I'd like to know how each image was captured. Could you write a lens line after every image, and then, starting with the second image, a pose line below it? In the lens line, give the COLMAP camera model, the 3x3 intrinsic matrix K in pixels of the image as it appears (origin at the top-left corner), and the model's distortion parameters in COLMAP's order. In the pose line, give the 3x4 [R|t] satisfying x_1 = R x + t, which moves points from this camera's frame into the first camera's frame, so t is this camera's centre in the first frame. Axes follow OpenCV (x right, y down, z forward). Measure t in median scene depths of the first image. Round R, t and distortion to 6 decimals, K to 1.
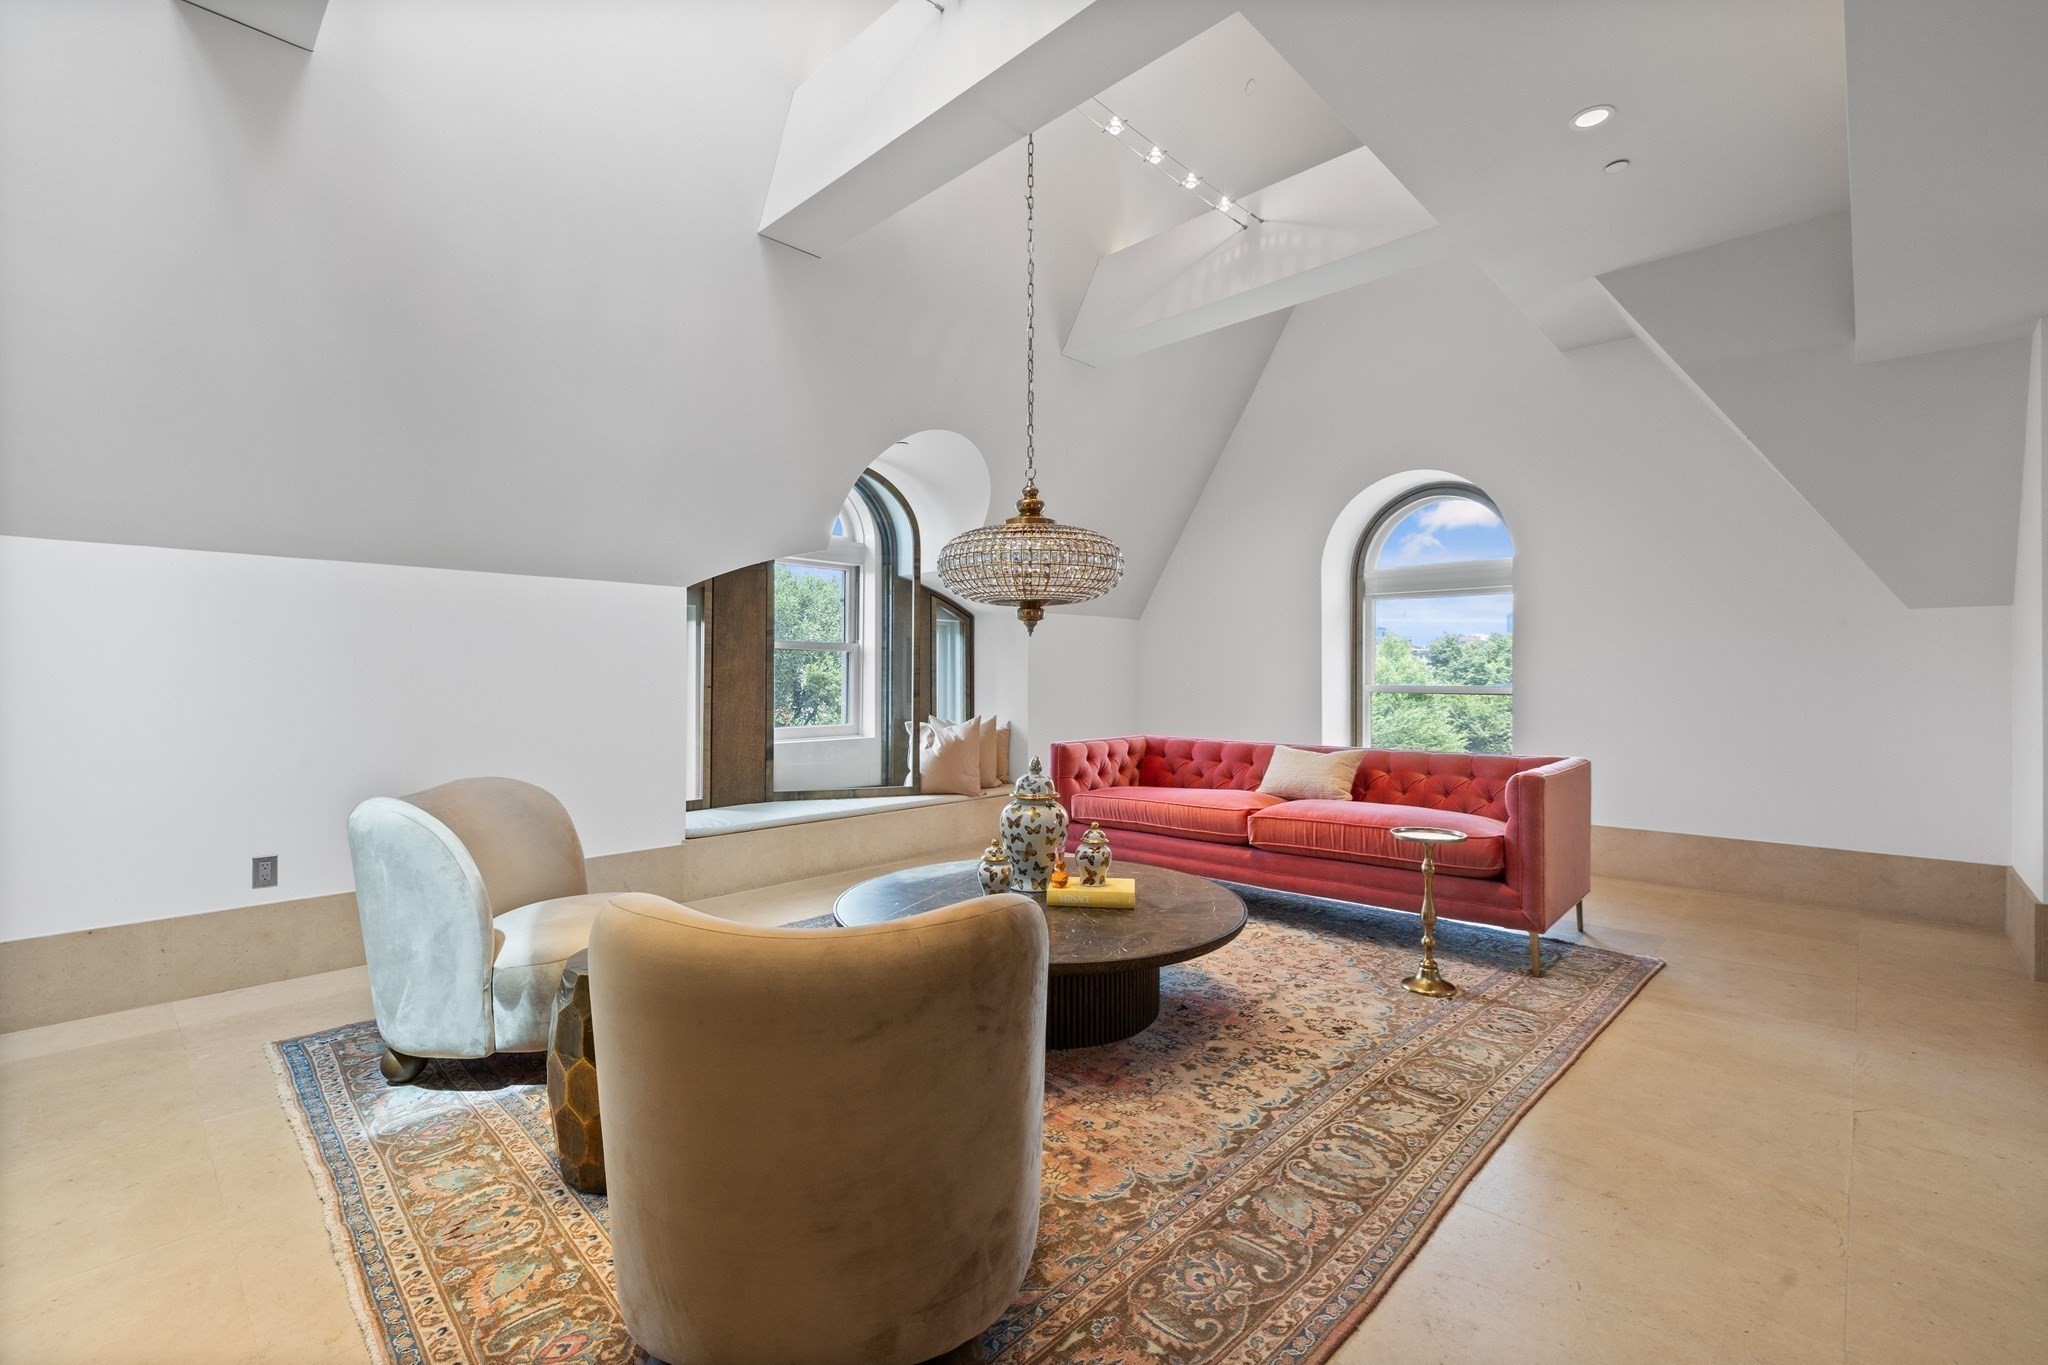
lens RADIAL K [[880.5, 0, 1037.6], [0, 880.5, 675.9], [0, 0, 1]] dist [0.001792, 0.000690]
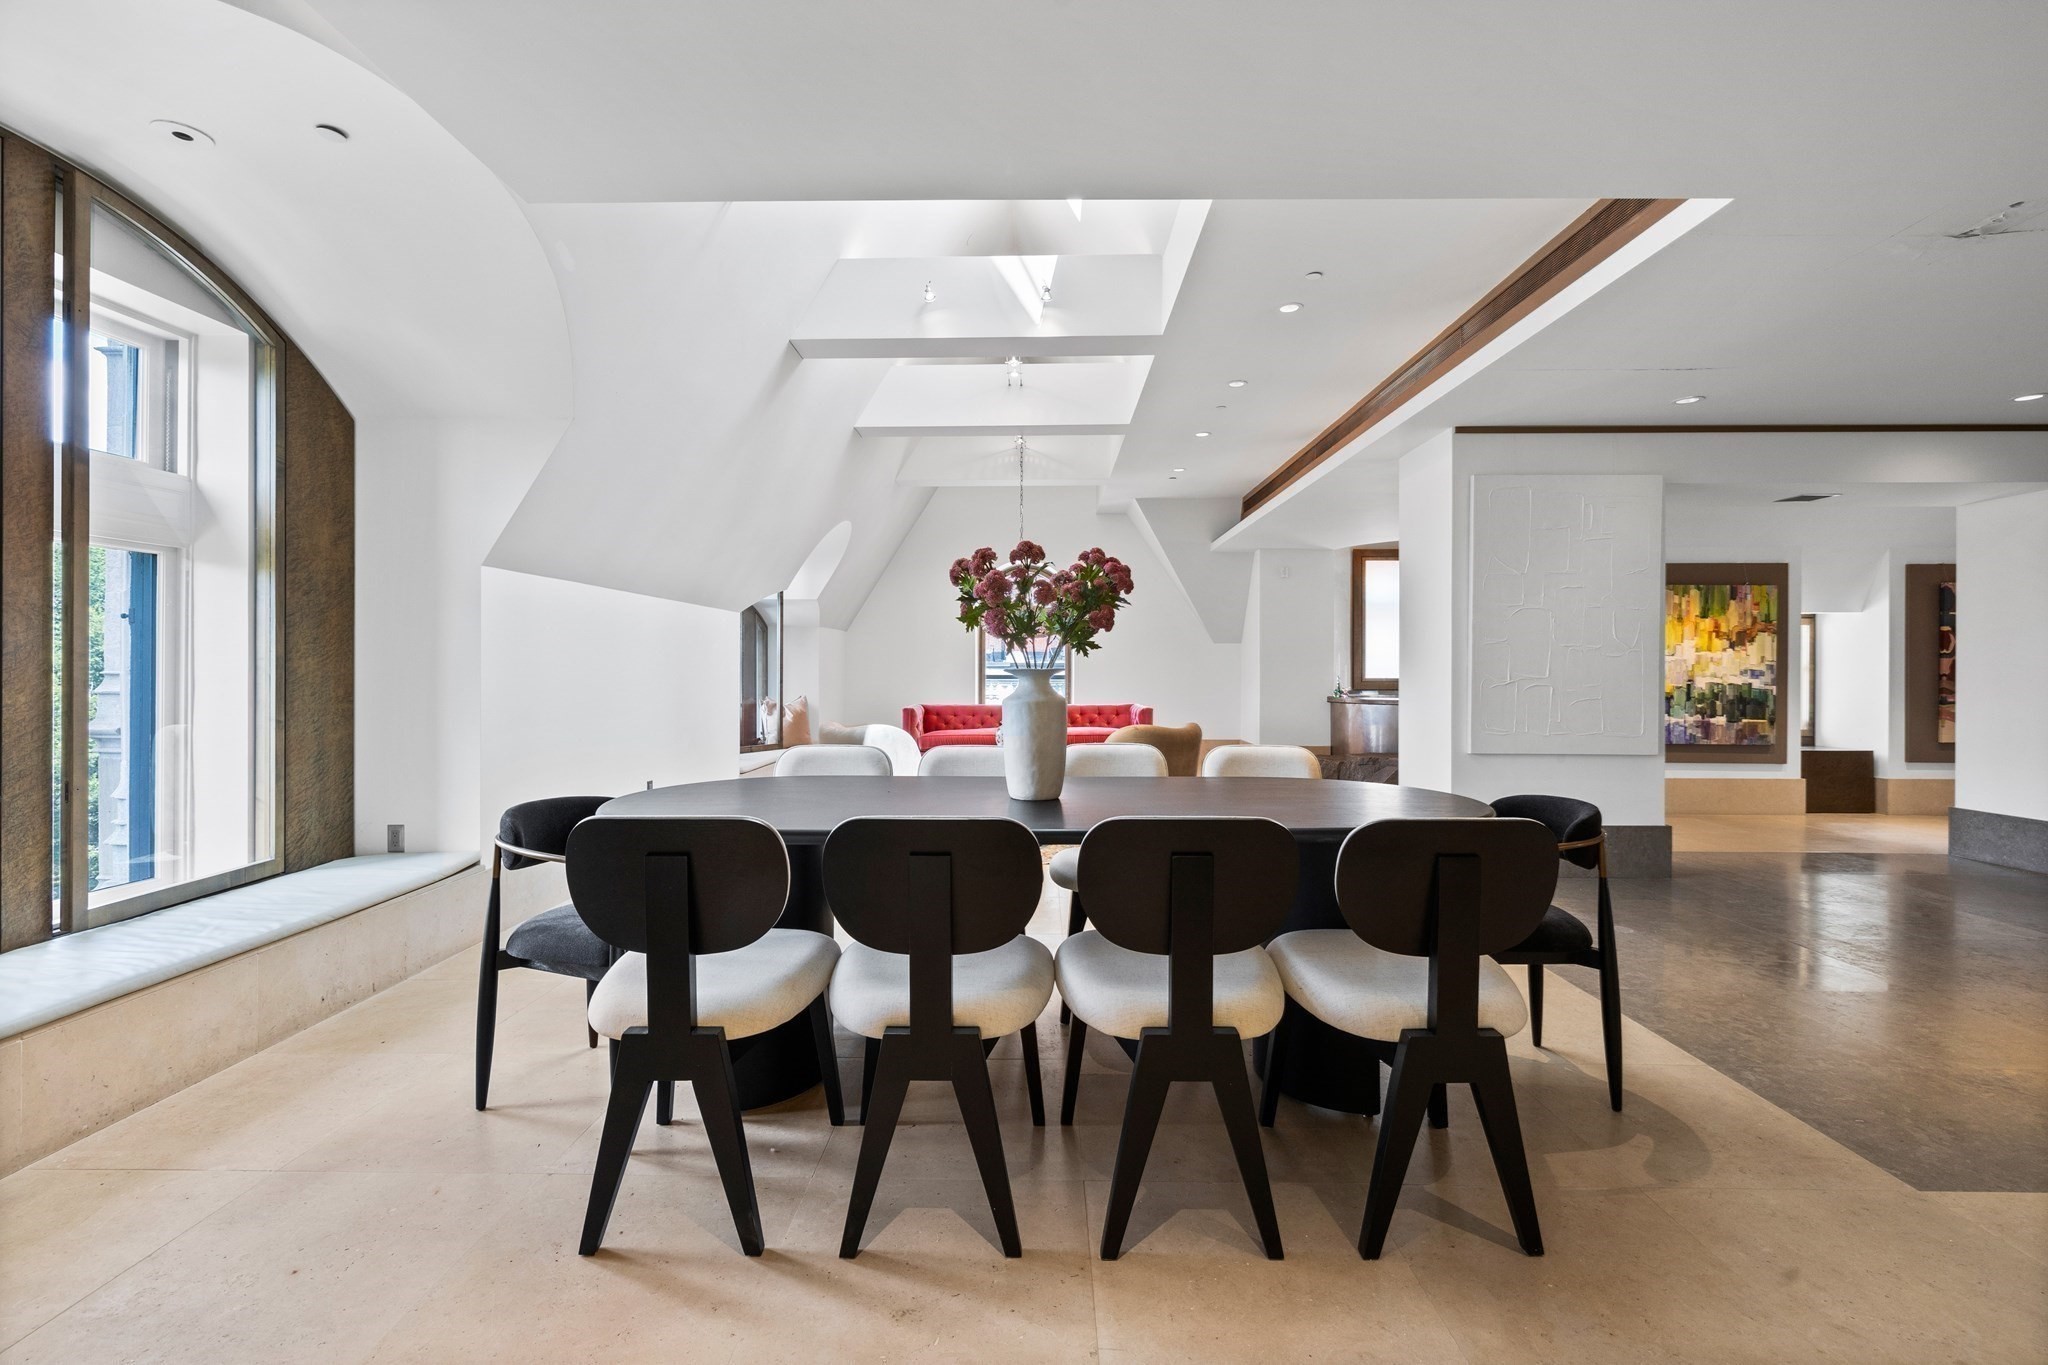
lens RADIAL K [[867.8, 0, 1015.9], [0, 867.8, 668.1], [0, 0, 1]] dist [-0.000249, 0.000024]
pose [[0.751027, 0.000348, 0.660271, -1.384419], [-0.000988, 0.999999, 0.000597, -0.004641], [-0.660271, -0.001101, 0.751027, -0.638180]]
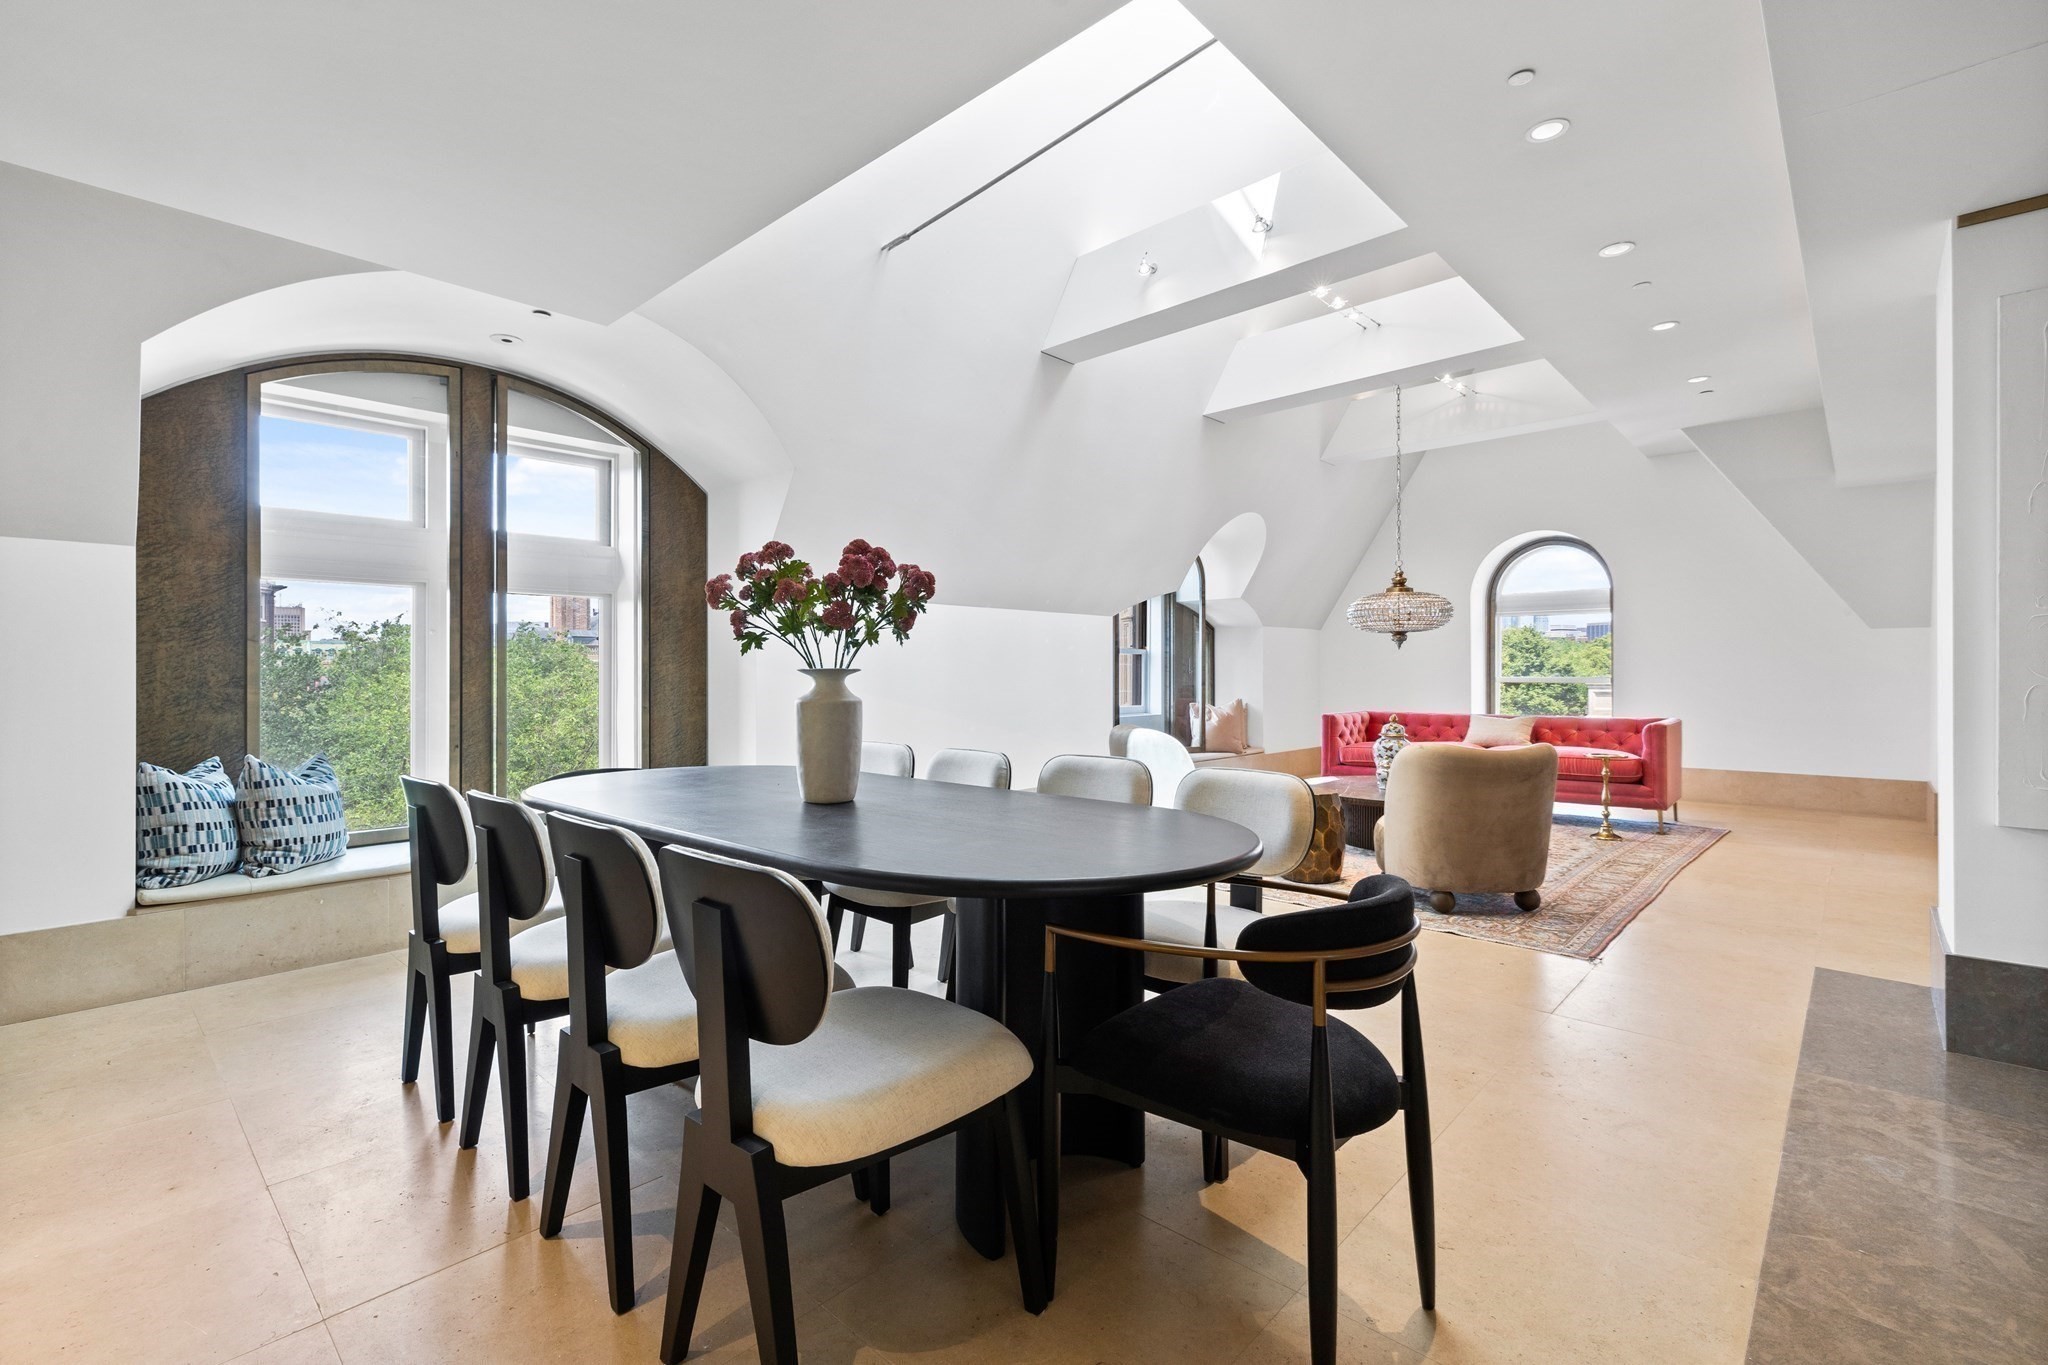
lens RADIAL K [[894.5, 0, 1025.3], [0, 894.5, 674.0], [0, 0, 1]] dist [0.000922, 0.000189]
pose [[0.999994, -0.003467, -0.000017, -0.737319], [0.003467, 0.999991, 0.002335, -0.000207], [0.000009, -0.002335, 0.999997, -0.837142]]
